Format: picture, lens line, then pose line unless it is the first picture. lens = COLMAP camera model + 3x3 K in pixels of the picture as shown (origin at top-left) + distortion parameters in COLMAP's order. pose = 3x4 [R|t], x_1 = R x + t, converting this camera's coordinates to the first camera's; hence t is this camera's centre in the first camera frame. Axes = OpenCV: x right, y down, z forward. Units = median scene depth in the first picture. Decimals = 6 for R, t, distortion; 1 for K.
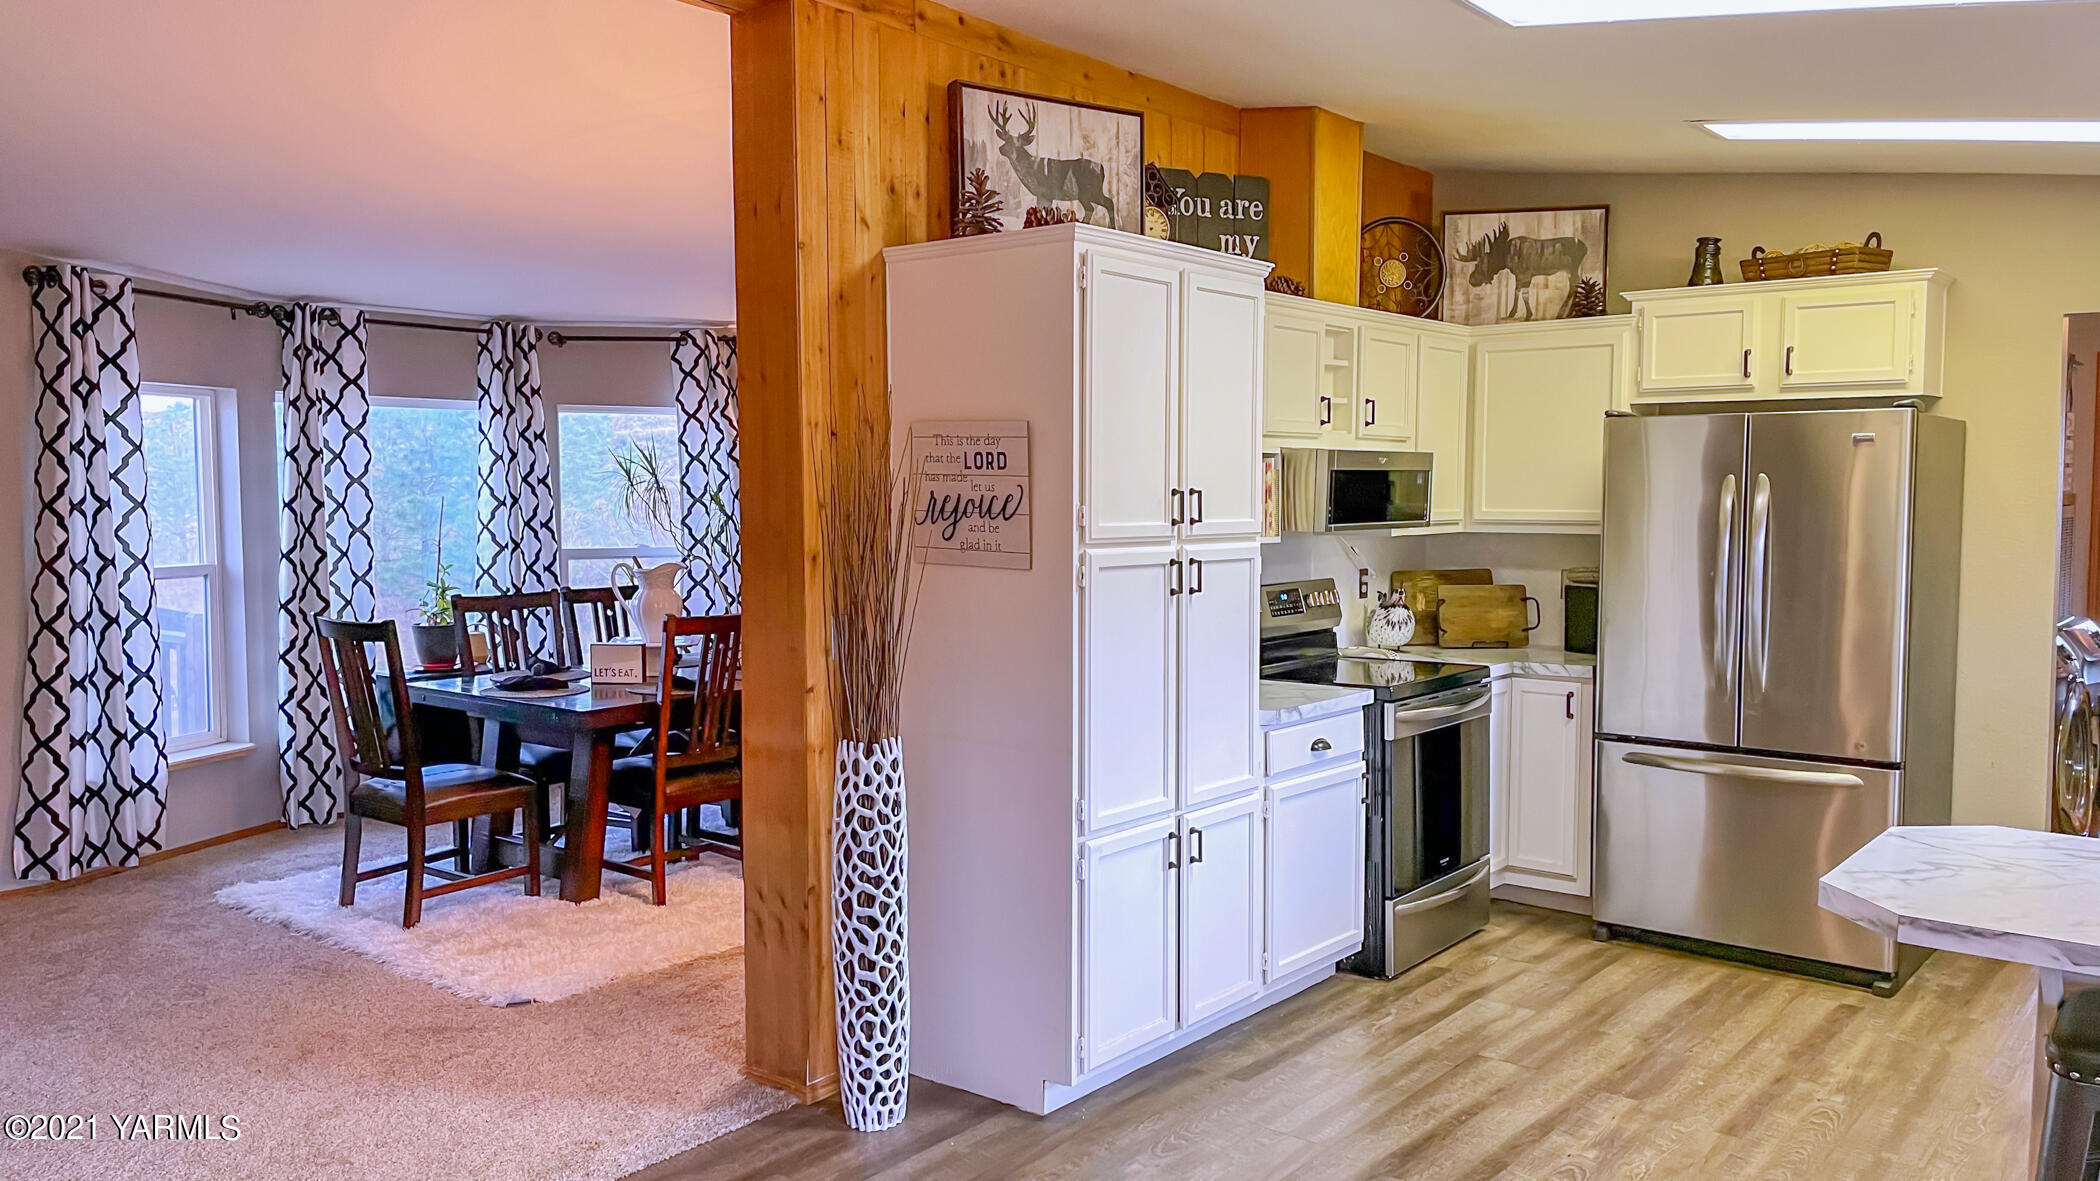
lens RADIAL K [[1567.0, 0, 1040.1], [0, 1567.0, 580.5], [0, 0, 1]] dist [0.075888, -0.037098]
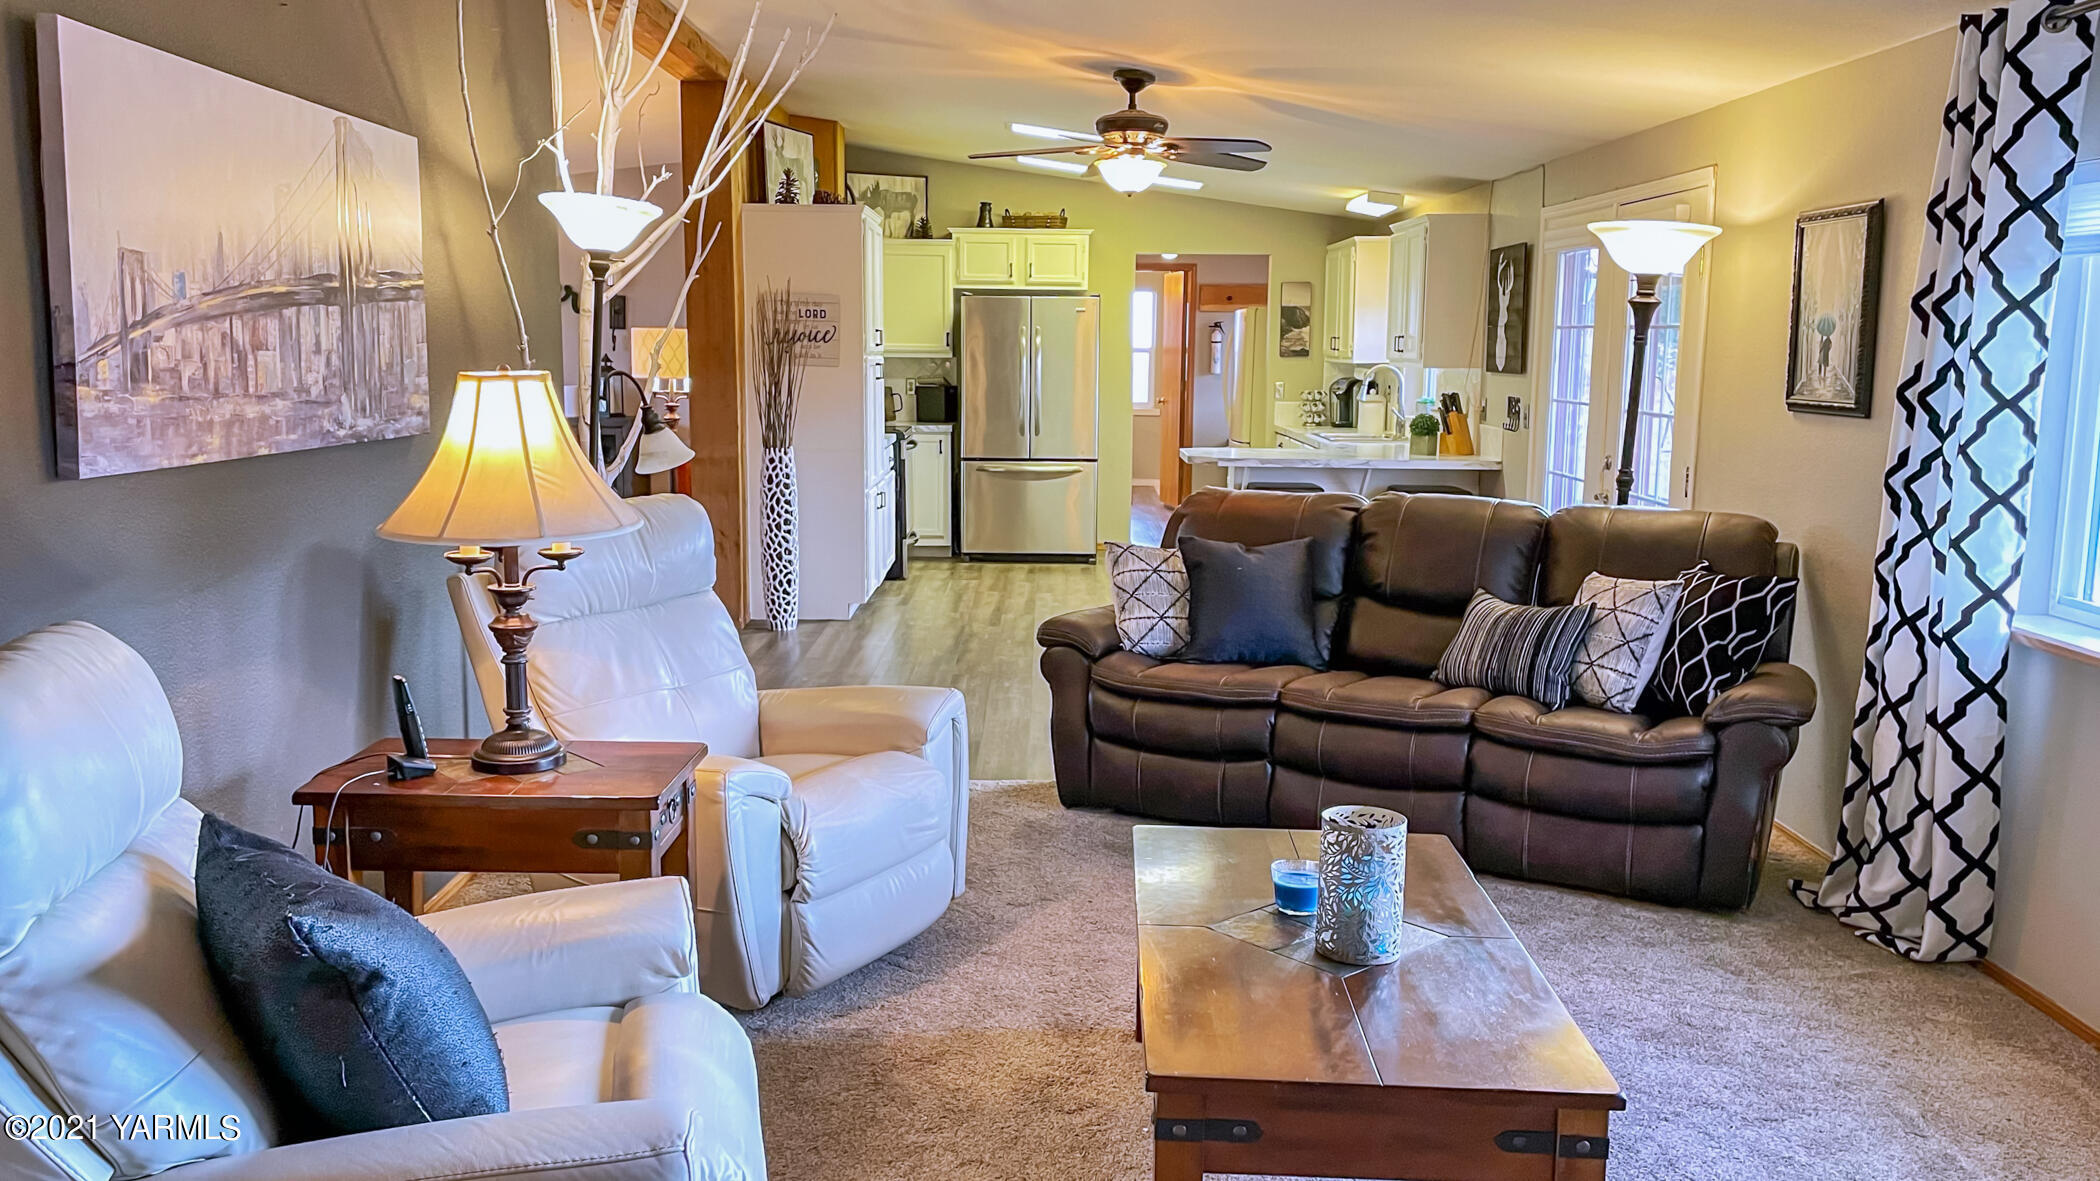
lens RADIAL K [[1567.0, 0, 1039.3], [0, 1567.0, 587.9], [0, 0, 1]] dist [0.075888, -0.037098]
pose [[0.782207, -0.089601, 0.616542, -0.951262], [0.028899, 0.993757, 0.107758, 0.058880], [-0.622348, -0.066472, 0.779913, -0.718215]]
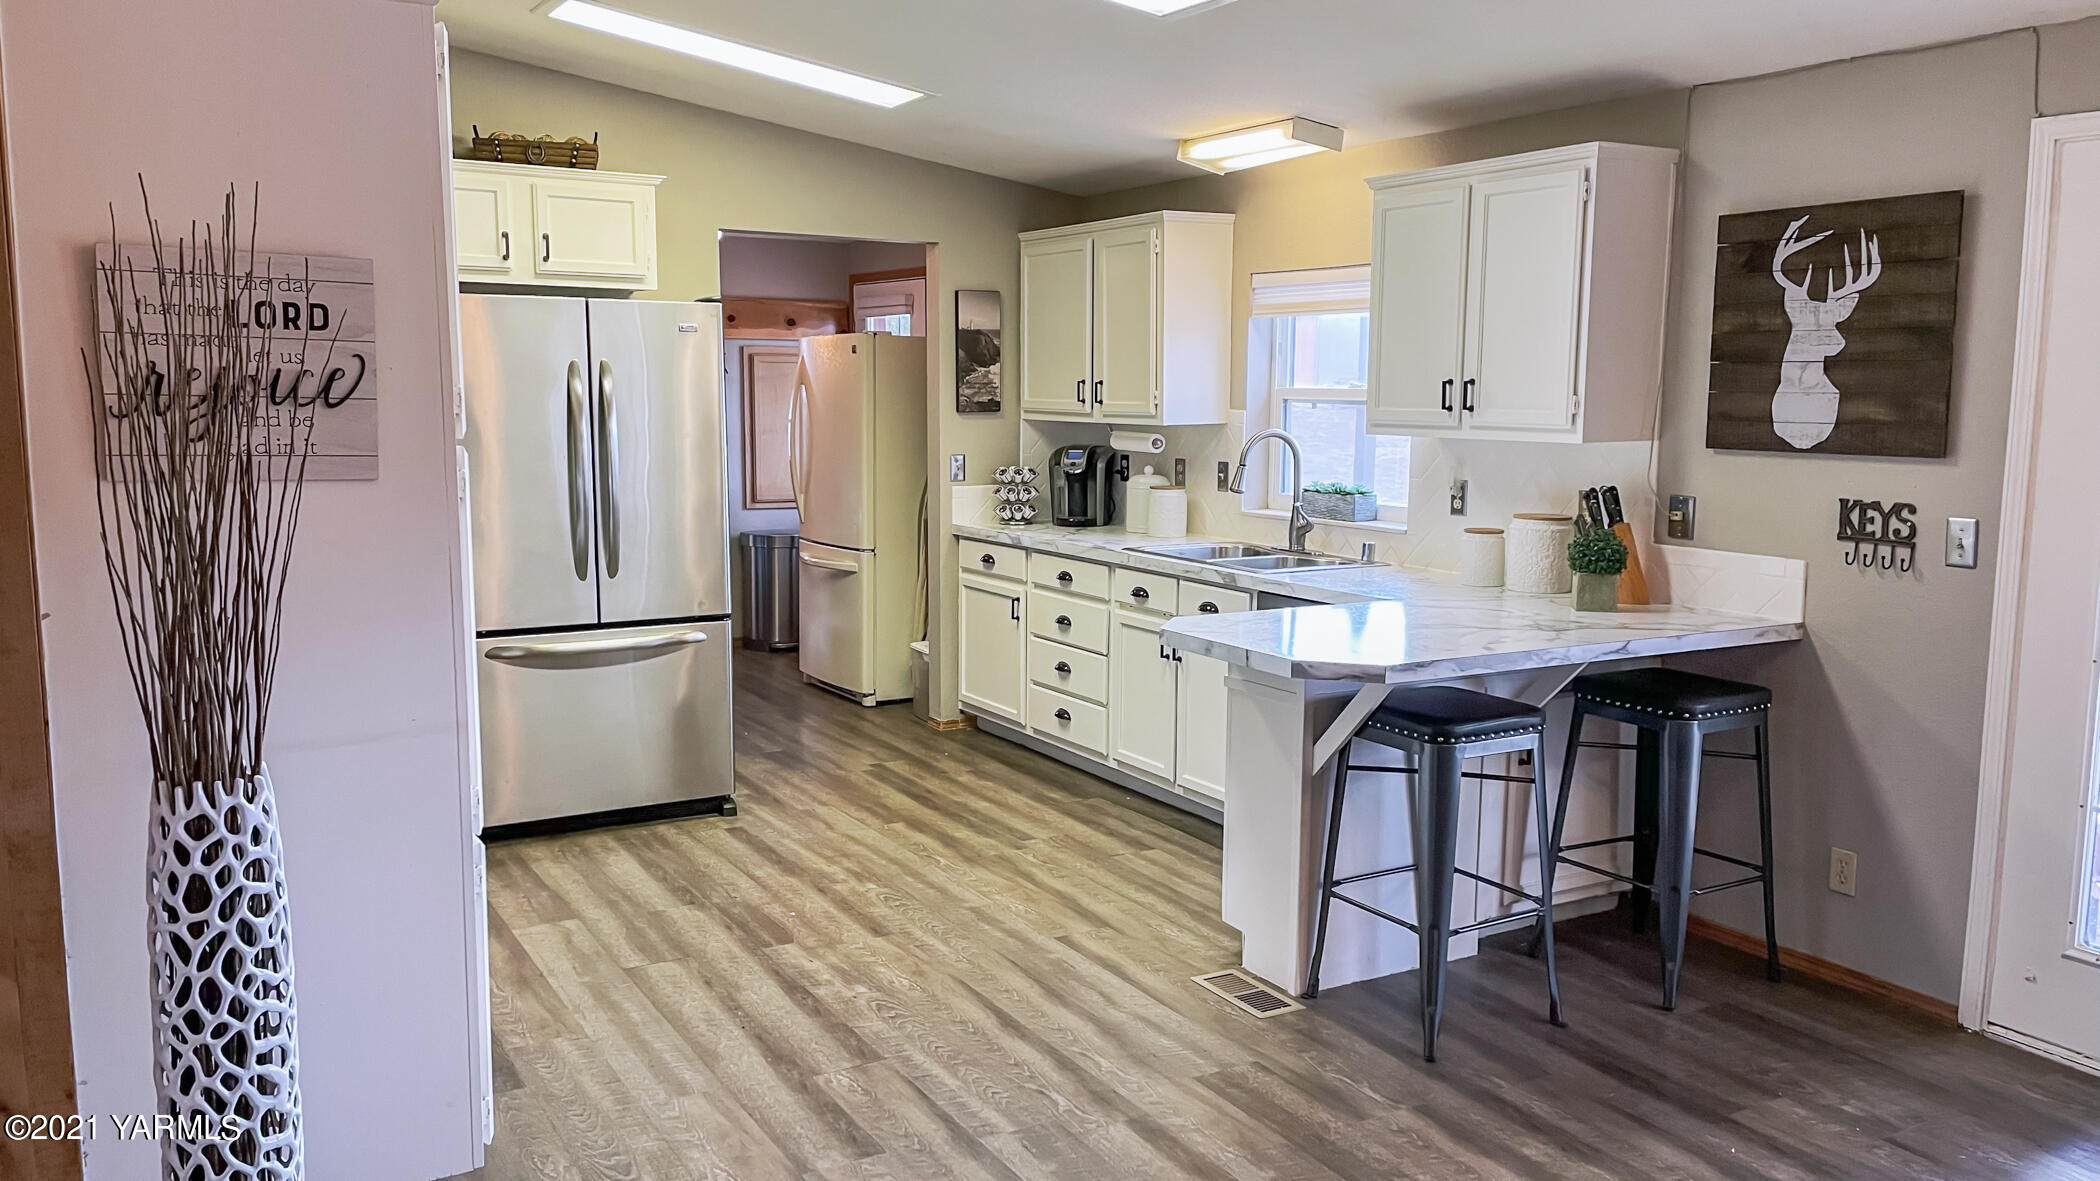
lens RADIAL K [[1567.0, 0, 1048.7], [0, 1567.0, 597.2], [0, 0, 1]] dist [0.075888, -0.037098]
pose [[0.359430, -0.124121, 0.924880, -0.459561], [0.051252, 0.992244, 0.113244, -0.016335], [-0.931764, 0.006698, 0.363004, 0.394502]]
